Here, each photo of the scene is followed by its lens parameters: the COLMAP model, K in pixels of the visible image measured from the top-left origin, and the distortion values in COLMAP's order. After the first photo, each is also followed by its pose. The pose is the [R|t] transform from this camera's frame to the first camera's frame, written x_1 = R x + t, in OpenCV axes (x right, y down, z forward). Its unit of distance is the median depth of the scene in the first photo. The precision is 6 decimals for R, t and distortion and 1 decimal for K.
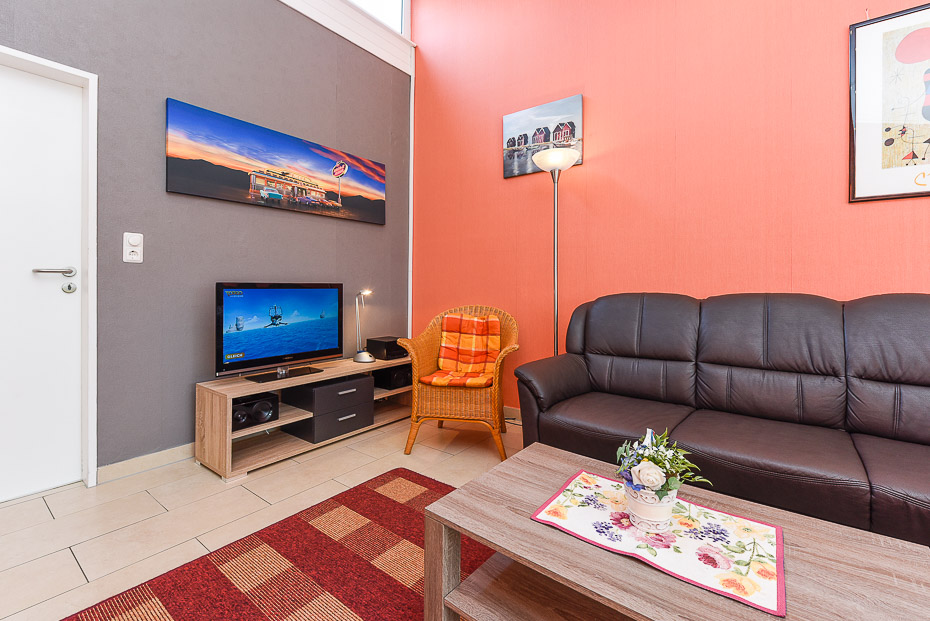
lens RADIAL K [[414.9, 0, 471.0], [0, 414.9, 290.5], [0, 0, 1]] dist [0.002884, 0.000311]
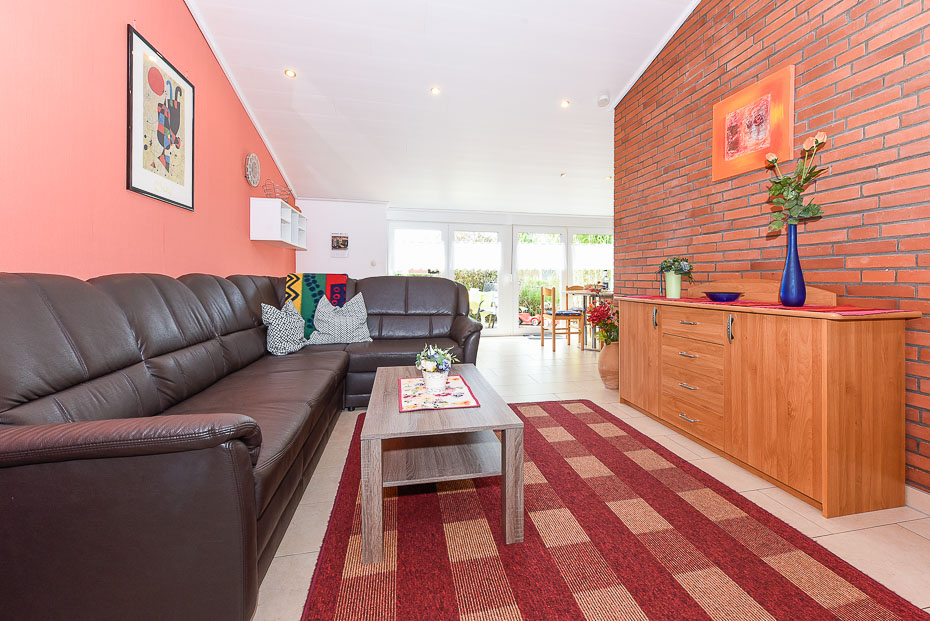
lens RADIAL K [[368.0, 0, 482.6], [0, 368.0, 279.1], [0, 0, 1]] dist [0.000585, 0.000010]
pose [[-0.770824, -0.010154, 0.636967, -0.293099], [-0.005957, 0.999944, 0.008732, 0.006350], [-0.637020, 0.002936, -0.770842, 0.826773]]
